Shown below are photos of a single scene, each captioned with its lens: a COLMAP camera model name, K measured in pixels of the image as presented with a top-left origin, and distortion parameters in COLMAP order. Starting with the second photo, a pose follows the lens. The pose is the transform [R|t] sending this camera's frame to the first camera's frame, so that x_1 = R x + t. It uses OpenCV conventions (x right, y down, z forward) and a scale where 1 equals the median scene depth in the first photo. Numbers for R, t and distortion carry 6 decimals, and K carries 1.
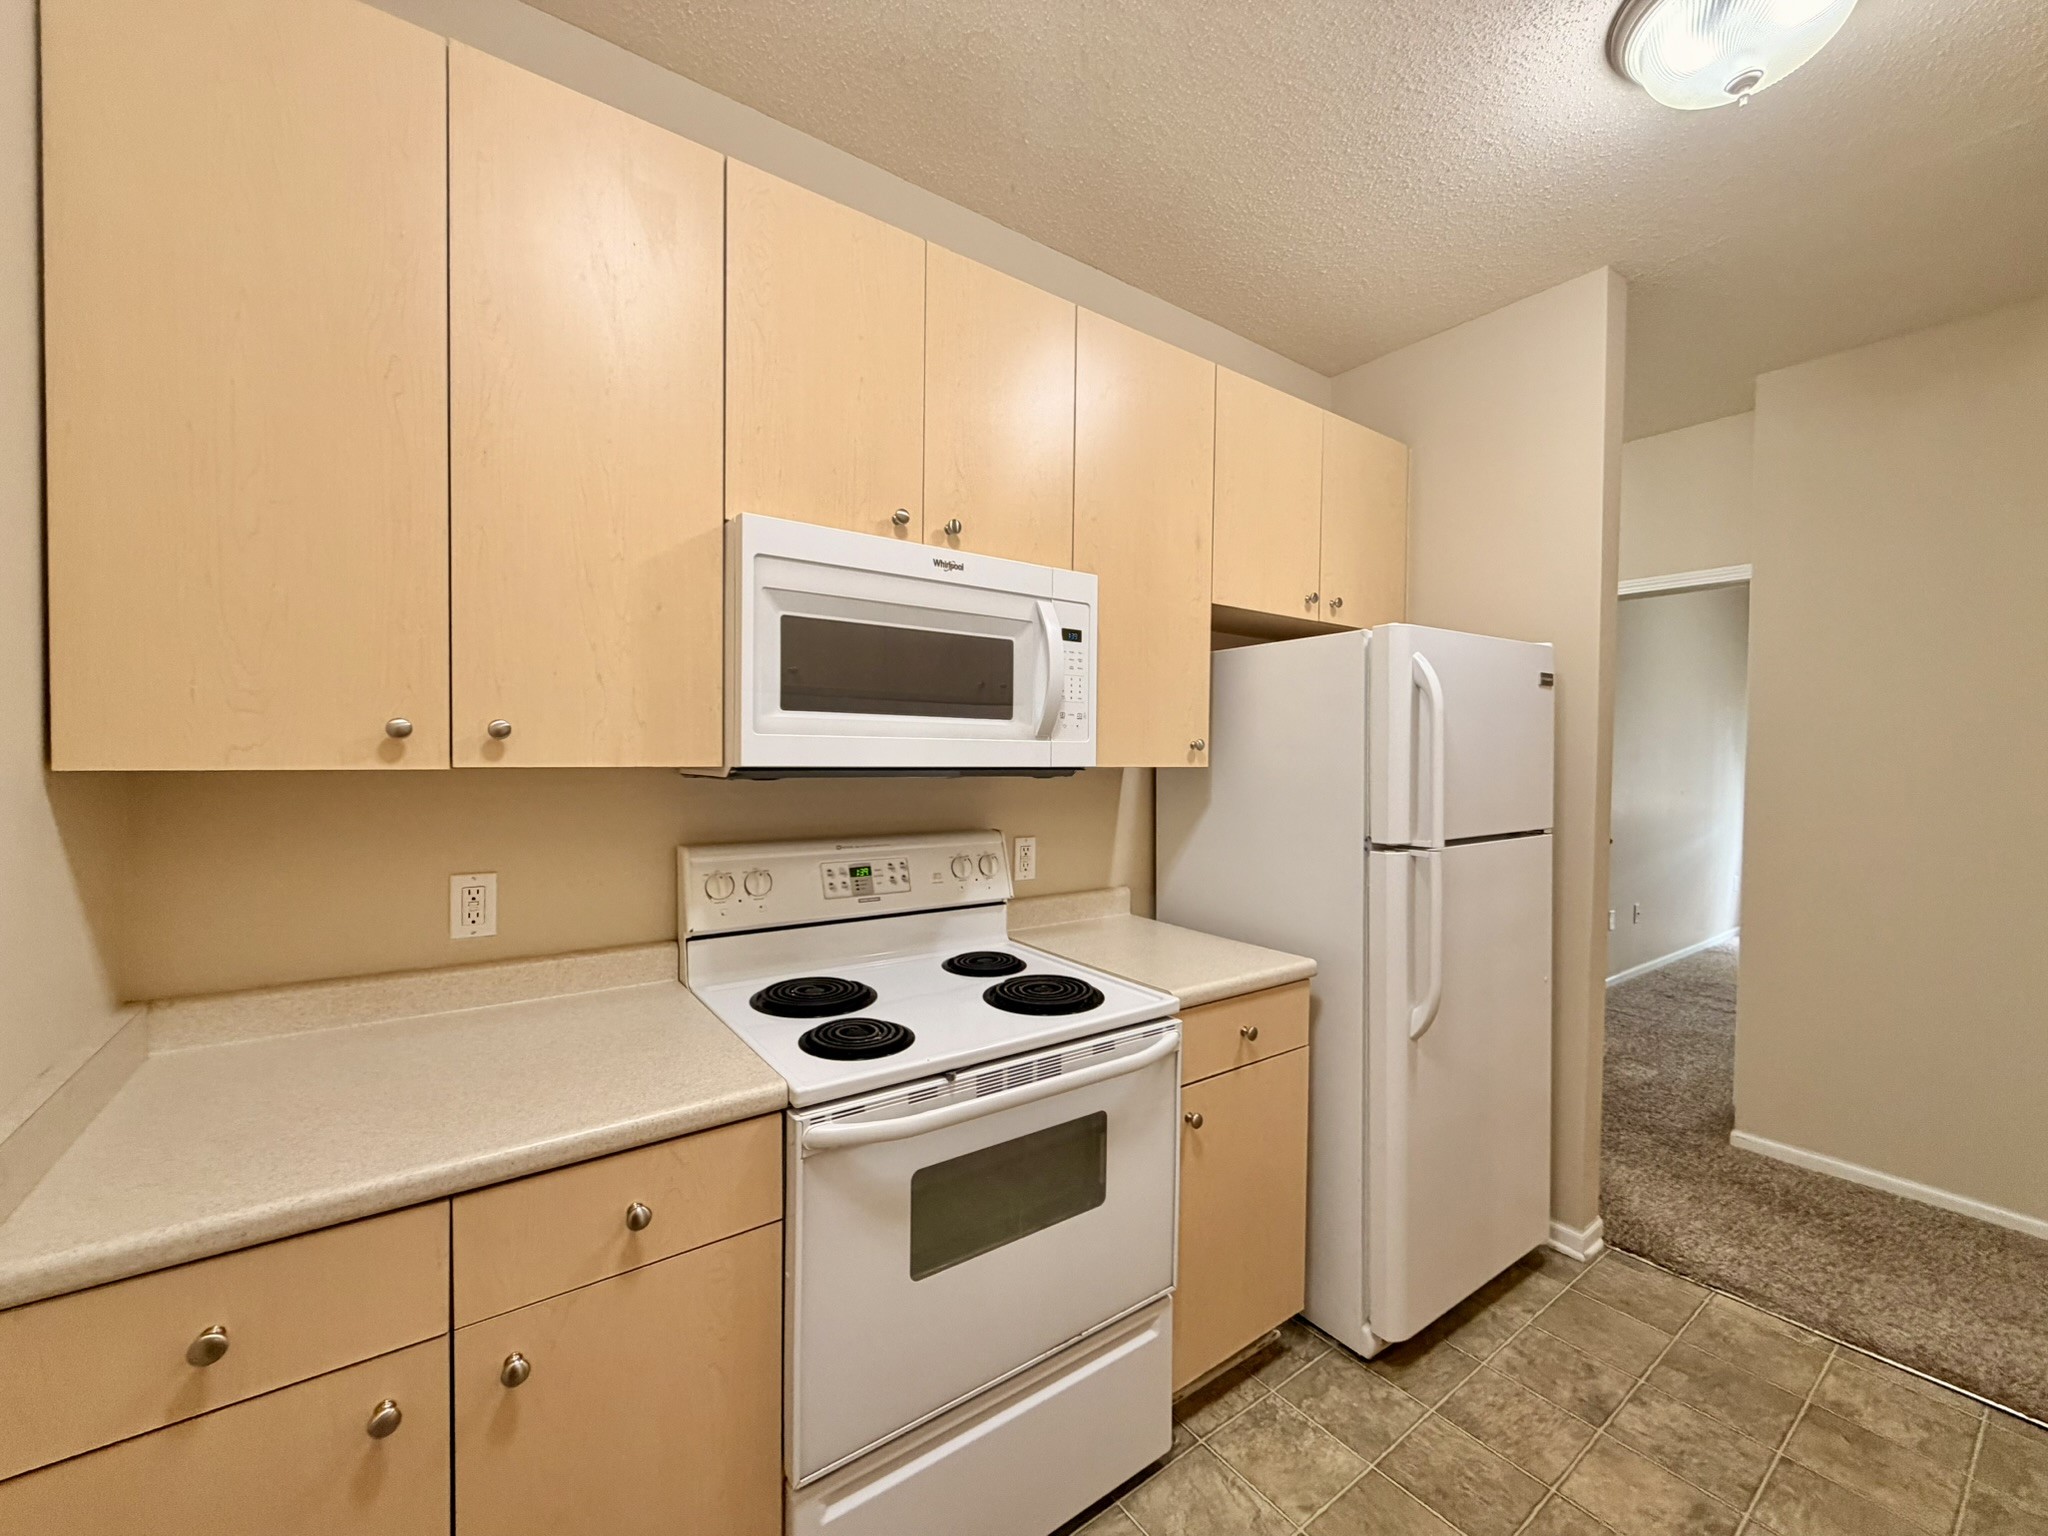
lens RADIAL K [[824.4, 0, 1017.2], [0, 824.4, 766.4], [0, 0, 1]] dist [-0.001115, 0.001024]
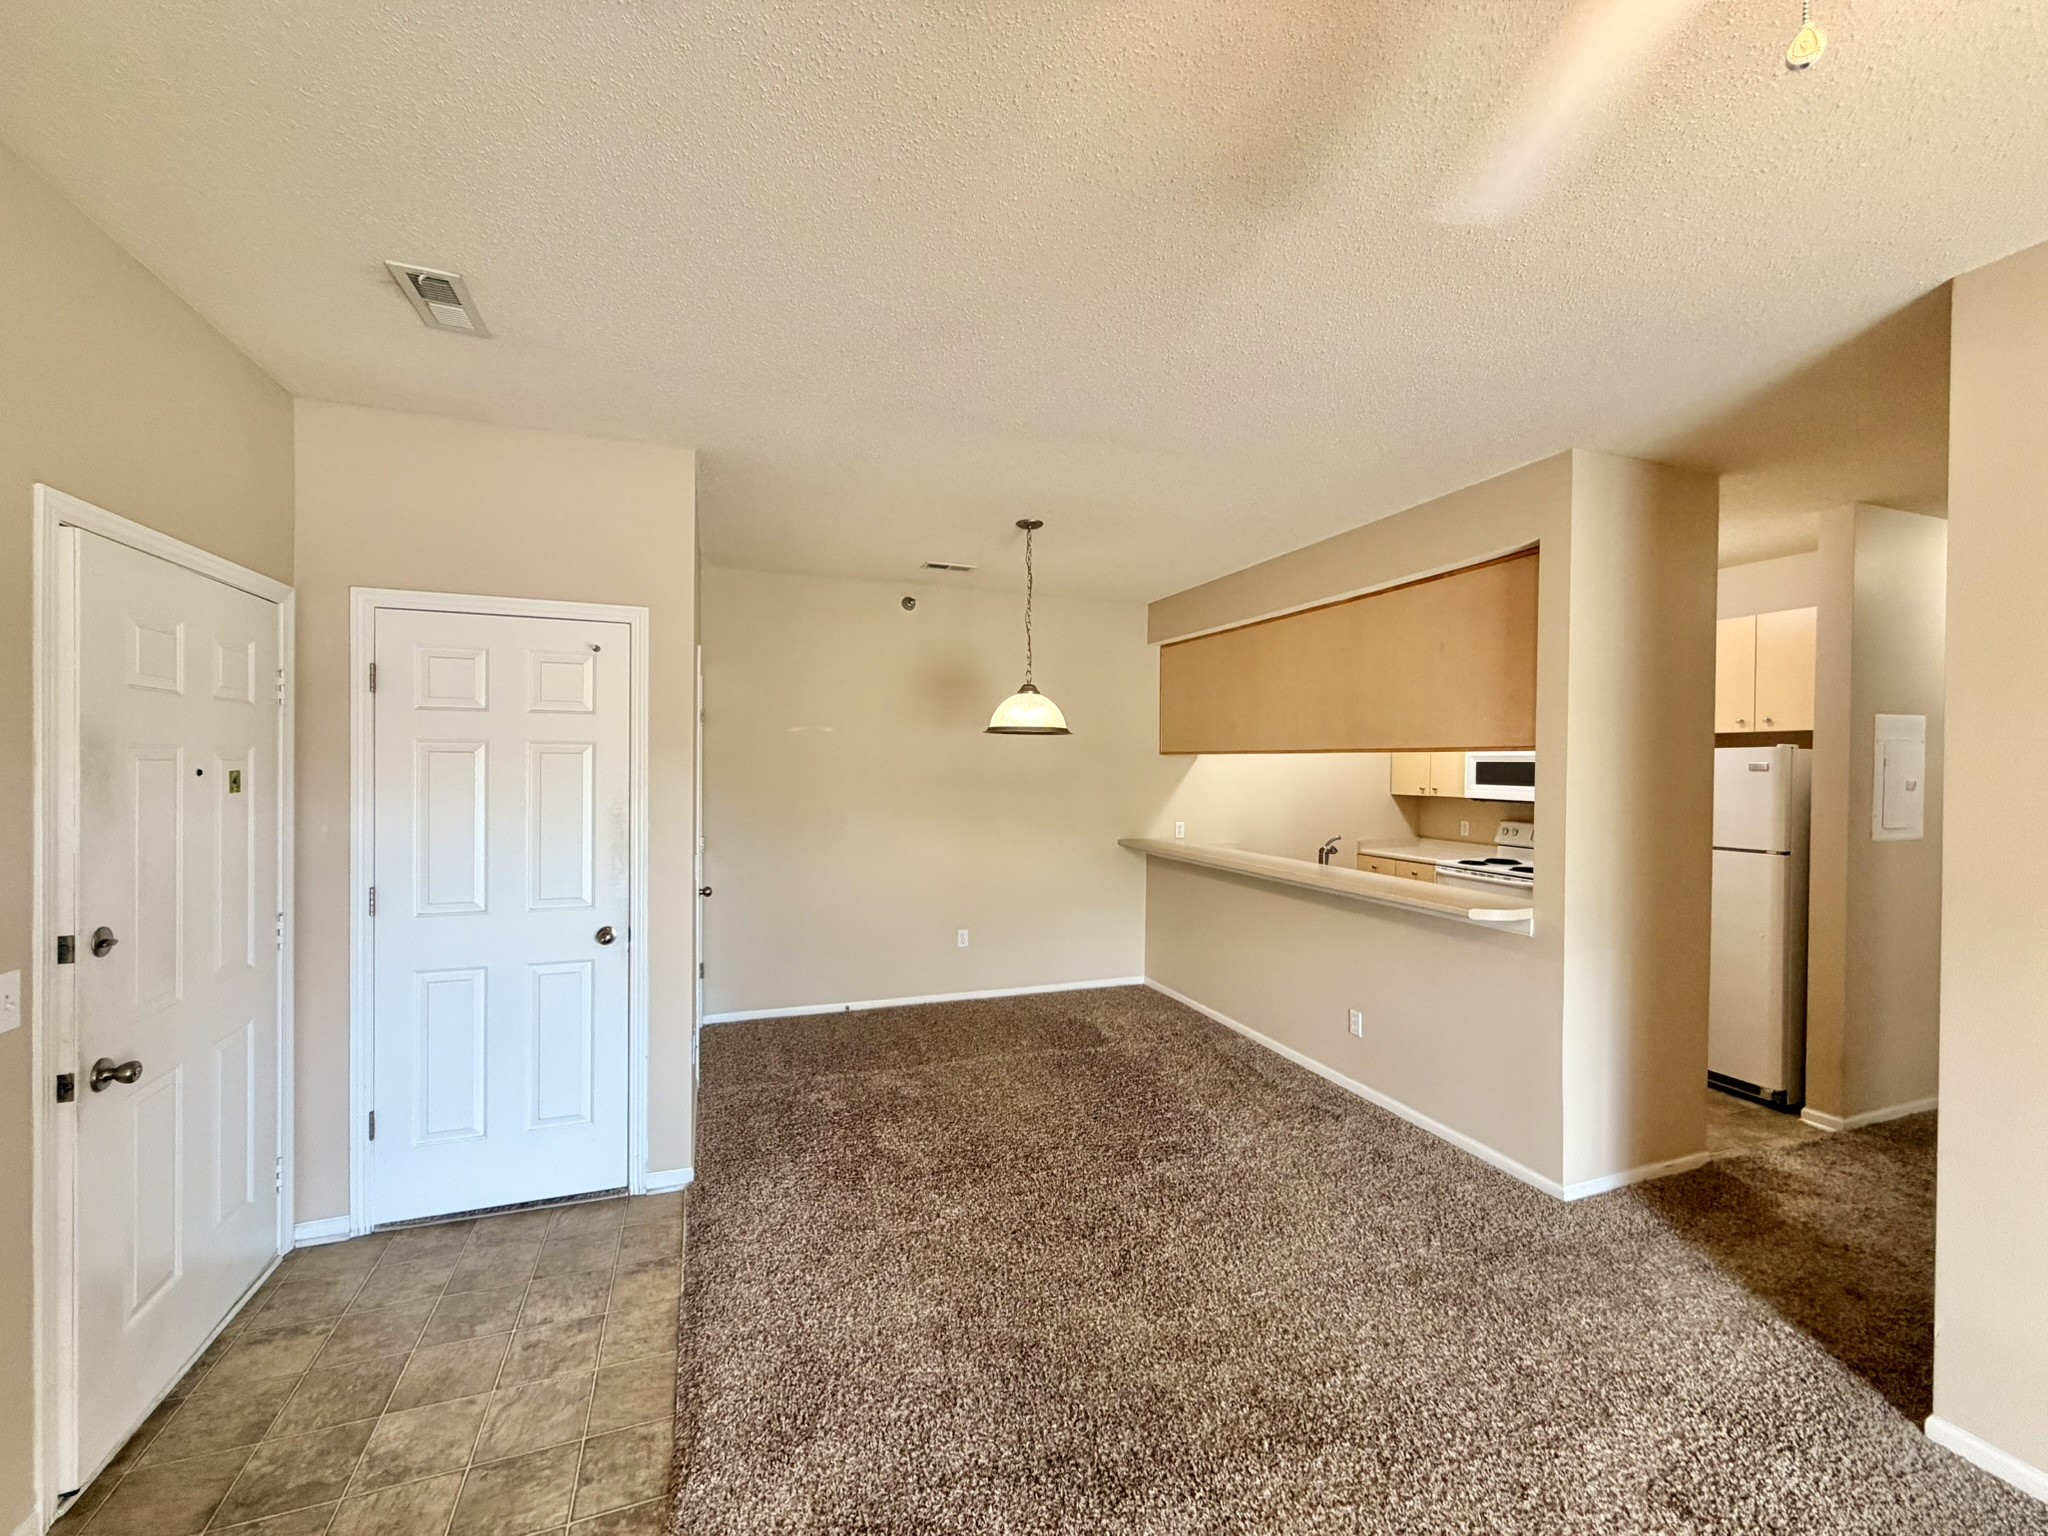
lens RADIAL K [[824.4, 0, 1011.7], [0, 824.4, 771.8], [0, 0, 1]] dist [-0.001115, 0.001024]
pose [[-0.272062, -0.002604, -0.962276, 4.255801], [-0.028549, 0.999578, 0.005366, -0.086138], [0.961856, 0.028932, -0.272021, -0.132338]]
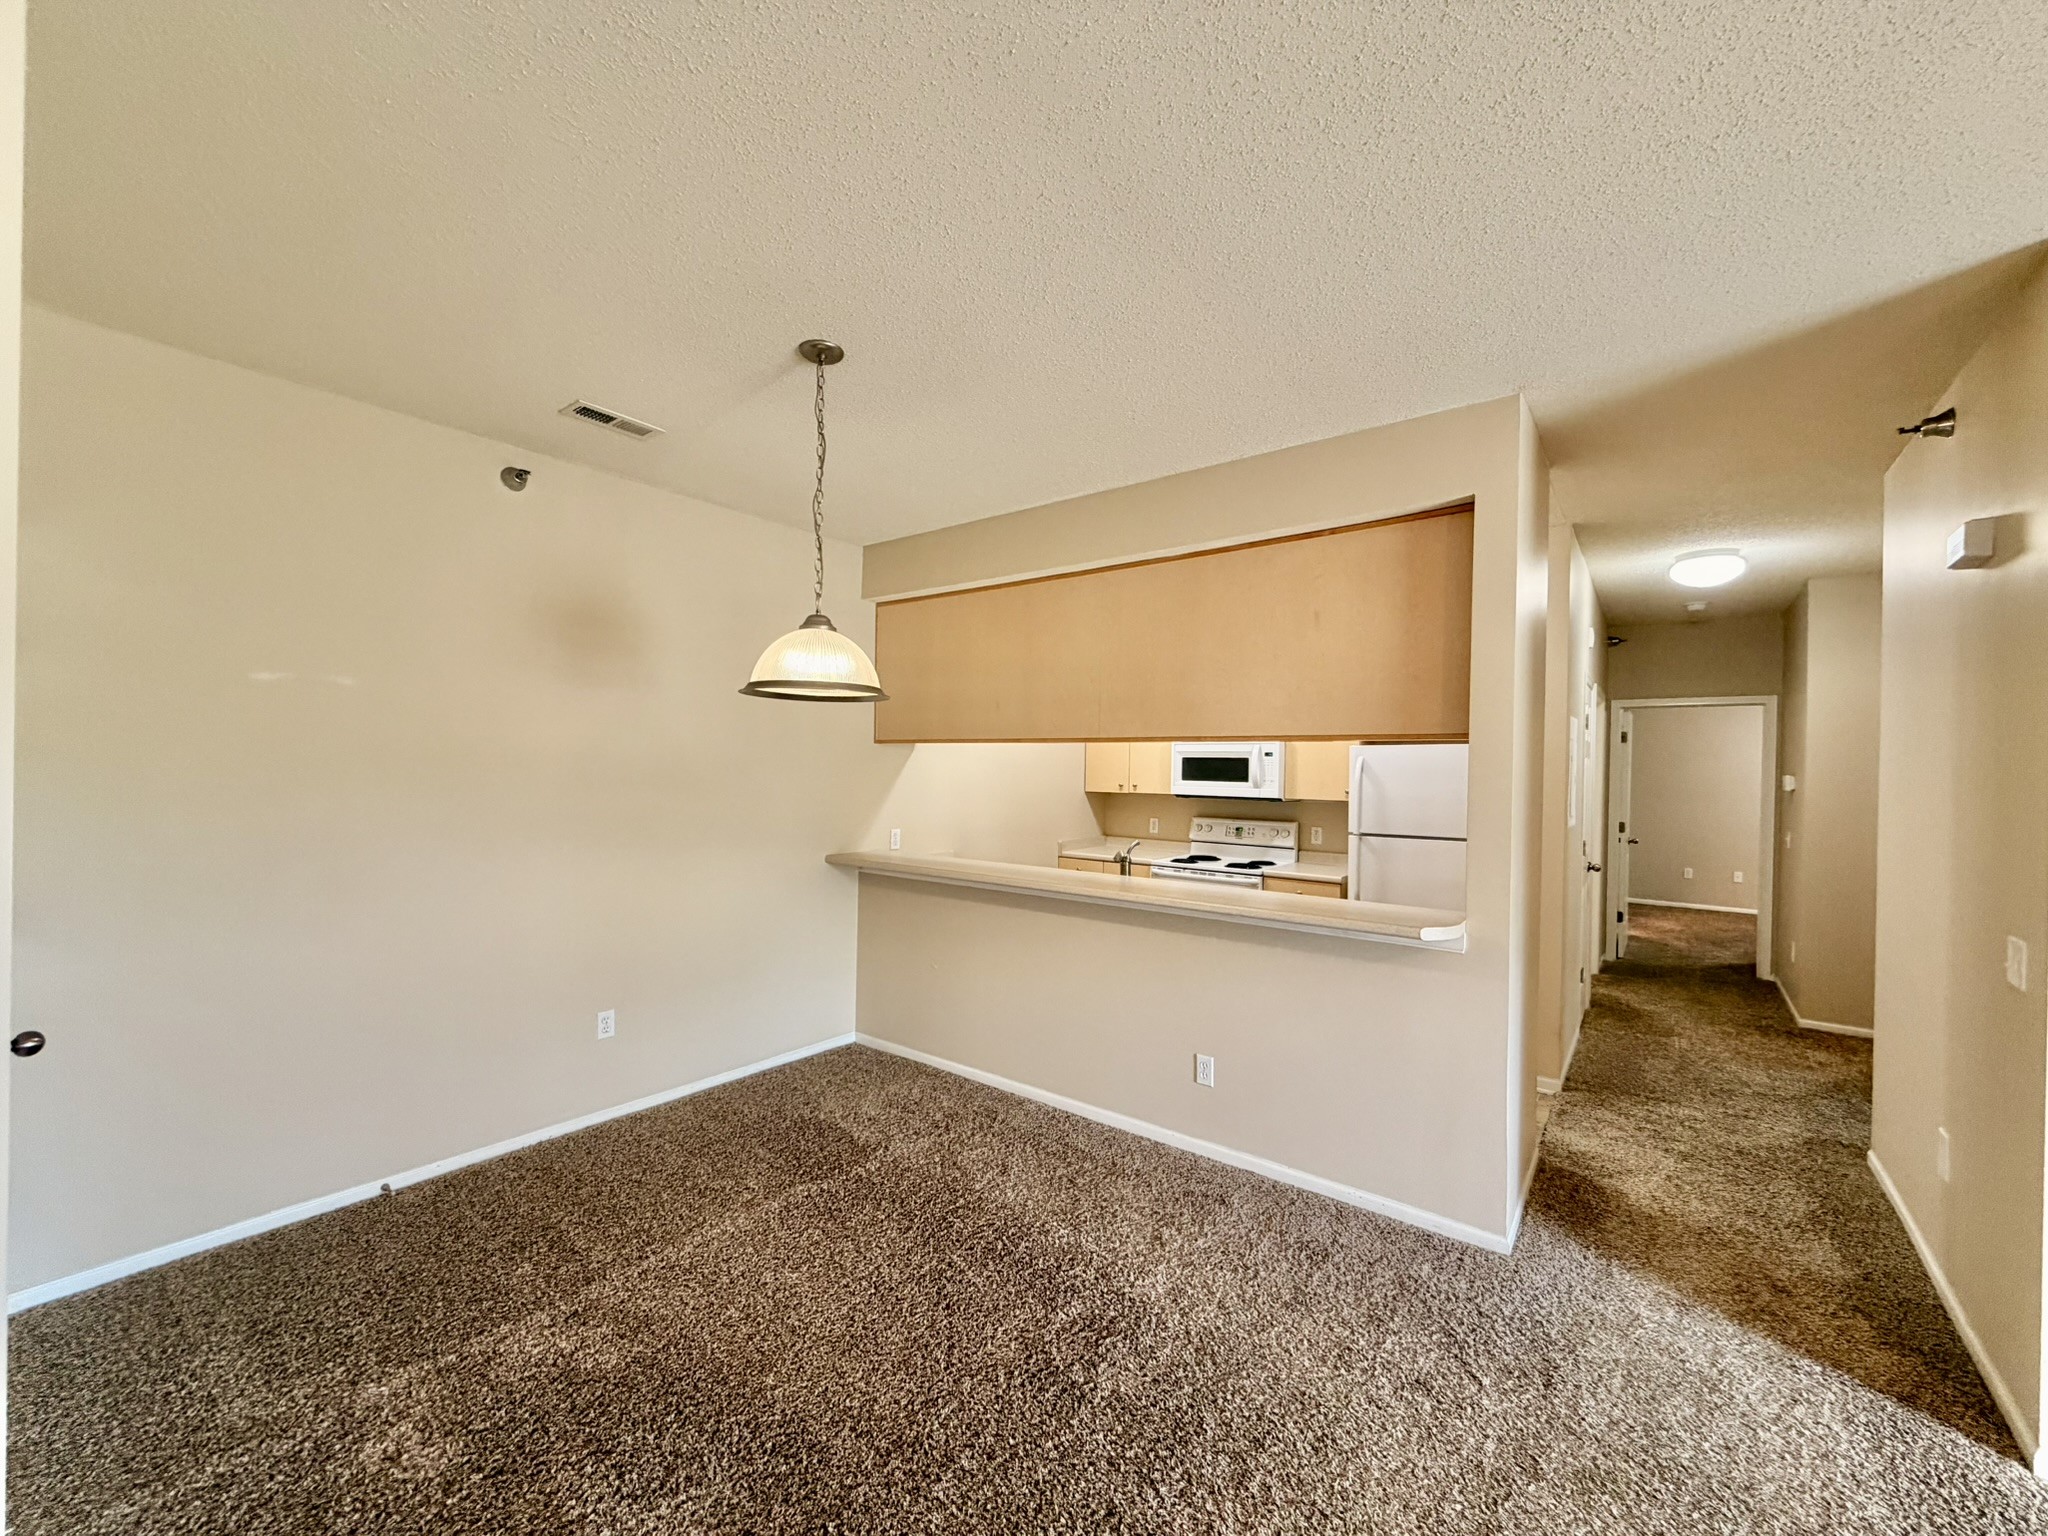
lens RADIAL K [[824.4, 0, 1017.1], [0, 824.4, 768.6], [0, 0, 1]] dist [-0.001115, 0.001024]
pose [[0.280125, -0.005712, -0.959946, 3.311836], [-0.031043, 0.999405, -0.015005, -0.039860], [0.959461, 0.034003, 0.279781, -0.908244]]
